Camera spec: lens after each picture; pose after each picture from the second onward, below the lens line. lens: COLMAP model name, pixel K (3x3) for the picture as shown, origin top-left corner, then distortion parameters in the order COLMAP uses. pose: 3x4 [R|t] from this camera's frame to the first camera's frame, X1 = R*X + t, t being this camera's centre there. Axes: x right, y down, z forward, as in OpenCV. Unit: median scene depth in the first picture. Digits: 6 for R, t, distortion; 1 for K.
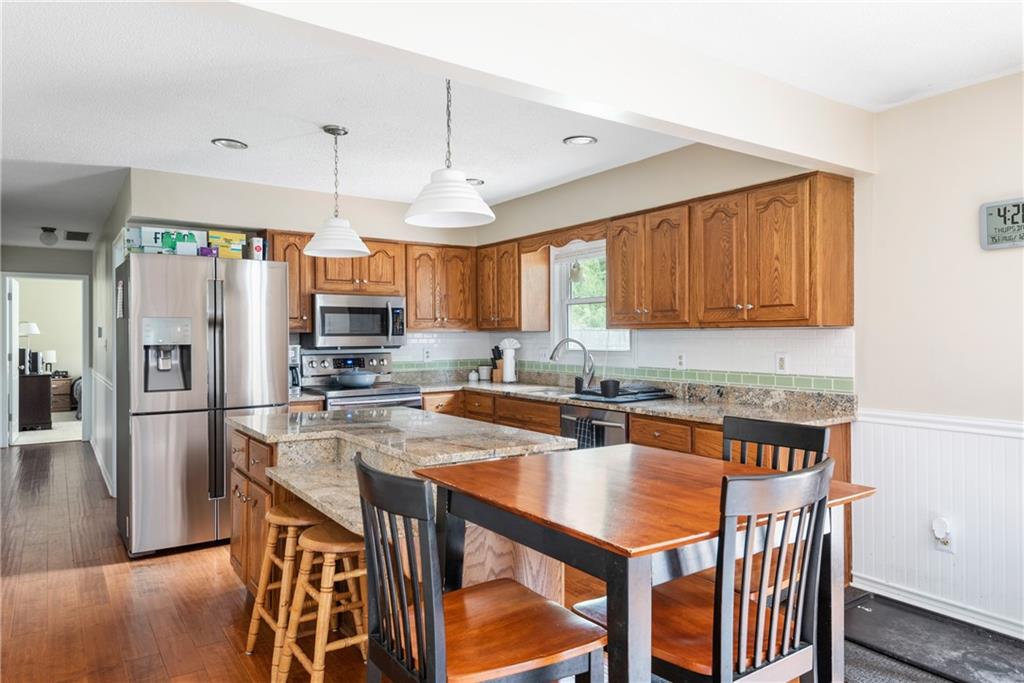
lens RADIAL K [[659.5, 0, 511.6], [0, 659.5, 336.6], [0, 0, 1]] dist [0.001322, 0.000038]
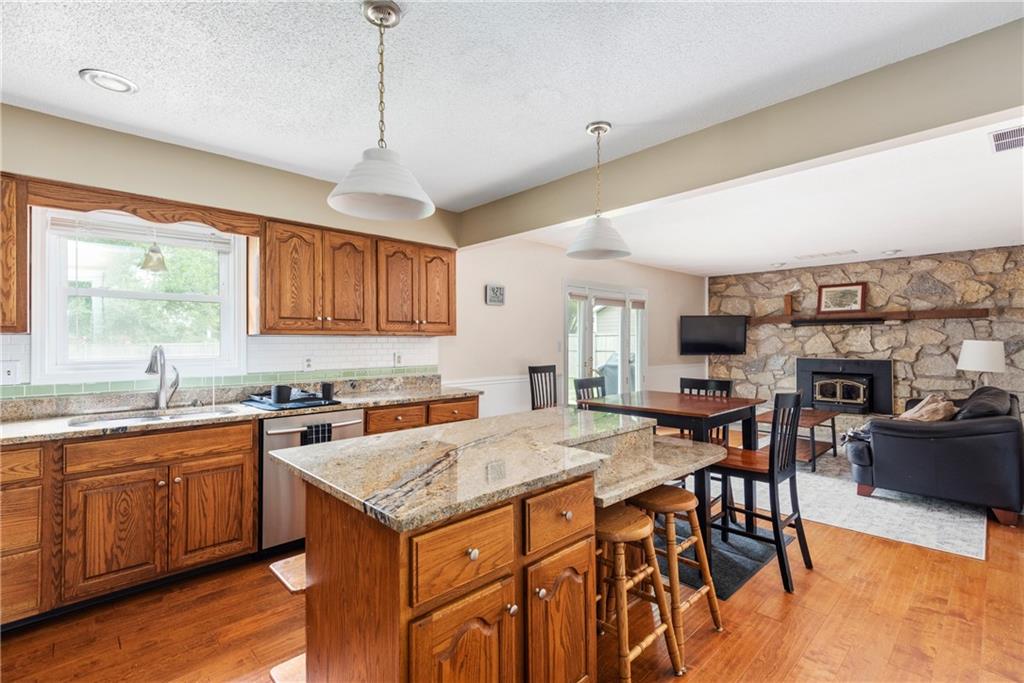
lens RADIAL K [[460.2, 0, 515.1], [0, 460.2, 342.0], [0, 0, 1]] dist [0.001903, -0.000096]
pose [[-0.175482, 0.001721, 0.984481, -0.750531], [0.000657, 0.999998, -0.001631, 0.002022], [-0.984482, 0.000360, -0.175483, 1.008943]]
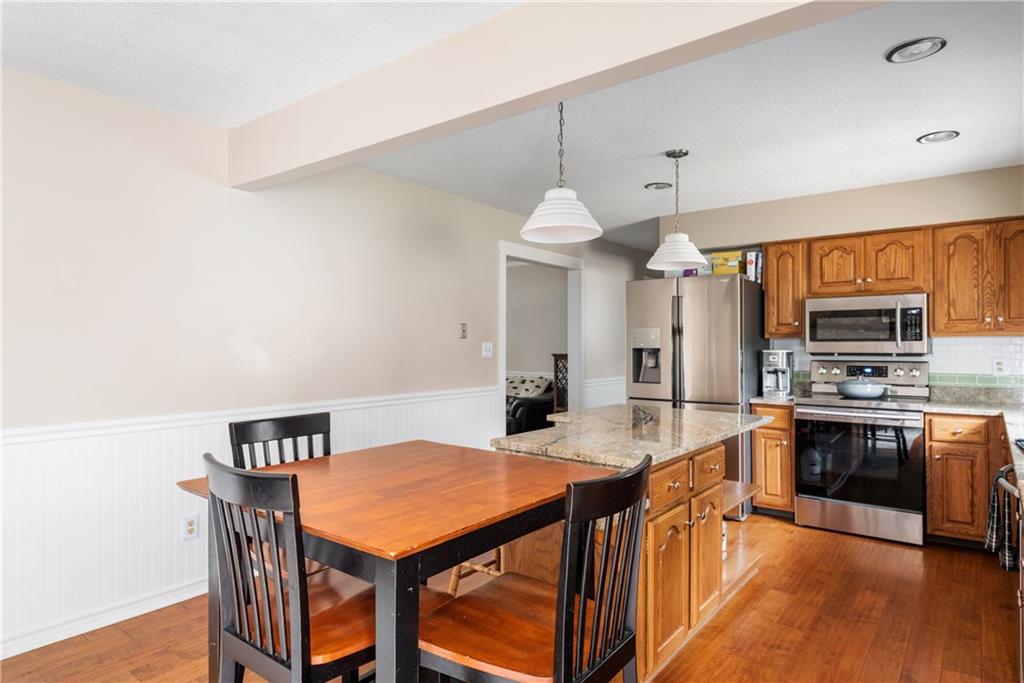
lens RADIAL K [[569.3, 0, 512.0], [0, 569.3, 343.9], [0, 0, 1]] dist [0.003494, -0.002128]
pose [[0.287423, 0.006571, -0.957781, 0.360557], [0.000325, 0.999976, 0.006958, -0.002905], [0.957804, -0.002311, 0.287414, 0.299967]]
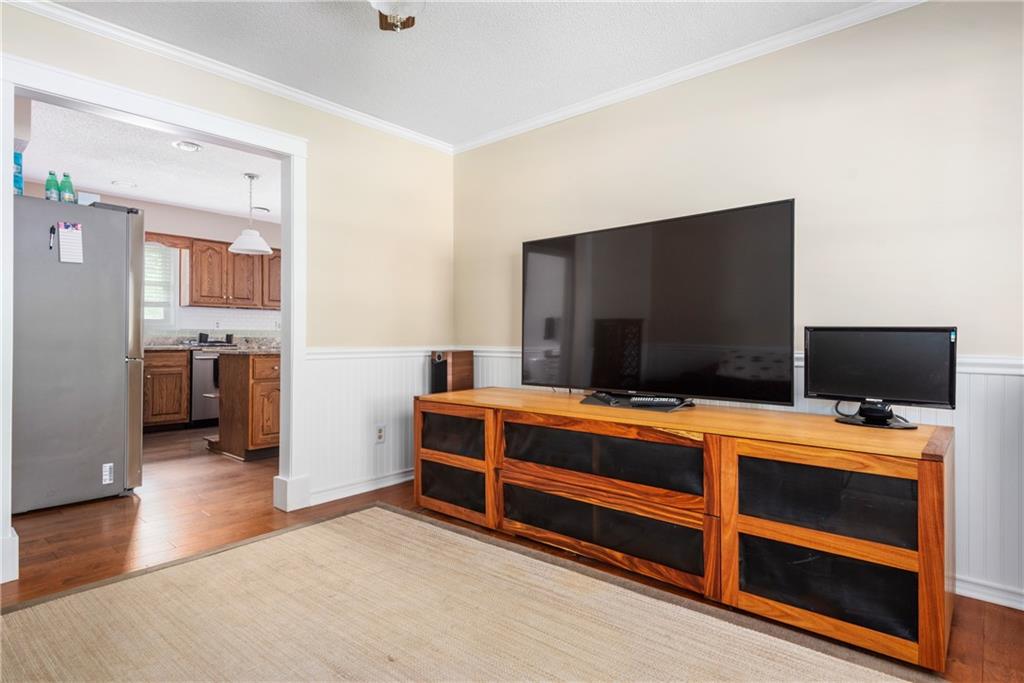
lens RADIAL K [[545.1, 0, 513.7], [0, 545.1, 338.0], [0, 0, 1]] dist [-0.002519, -0.000285]
pose [[-0.260621, 0.006571, 0.965419, -1.810095], [-0.002726, 0.999968, -0.007542, 0.103479], [-0.965437, -0.004597, -0.260595, 0.767643]]
